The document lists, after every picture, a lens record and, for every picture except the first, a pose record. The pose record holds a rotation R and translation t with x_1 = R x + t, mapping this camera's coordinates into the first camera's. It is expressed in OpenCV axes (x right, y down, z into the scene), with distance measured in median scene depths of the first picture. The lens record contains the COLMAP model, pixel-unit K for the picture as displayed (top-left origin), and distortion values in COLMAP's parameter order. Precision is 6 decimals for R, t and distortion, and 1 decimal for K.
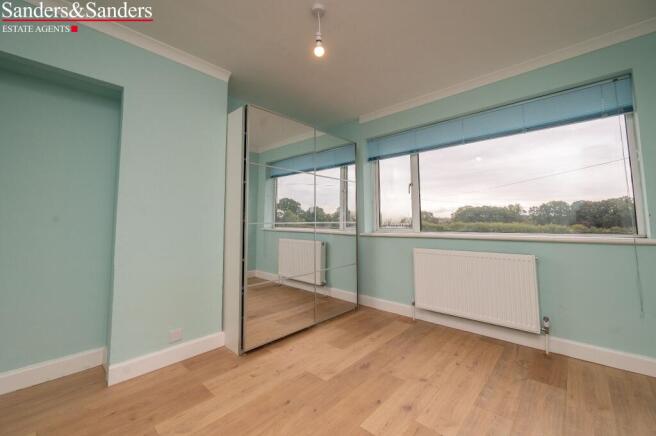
lens RADIAL K [[266.8, 0, 325.7], [0, 266.8, 201.9], [0, 0, 1]] dist [-0.001807, -0.000061]
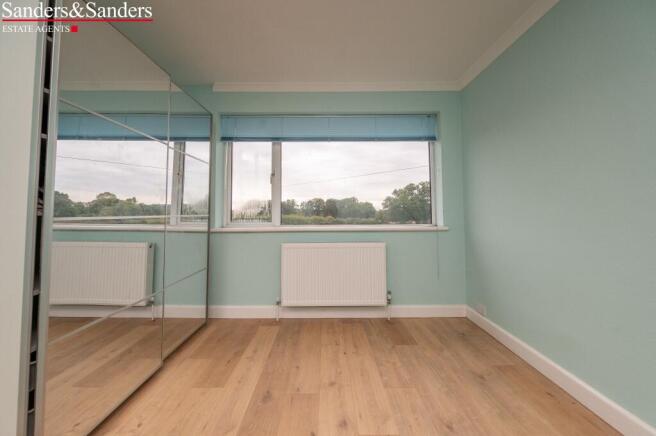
lens RADIAL K [[266.8, 0, 325.7], [0, 266.8, 201.9], [0, 0, 1]] dist [-0.001807, -0.000061]
pose [[0.730860, 0.033245, 0.681717, -0.206485], [-0.054357, 0.998476, 0.009583, 0.011945], [-0.680359, -0.044060, 0.731553, 0.232663]]
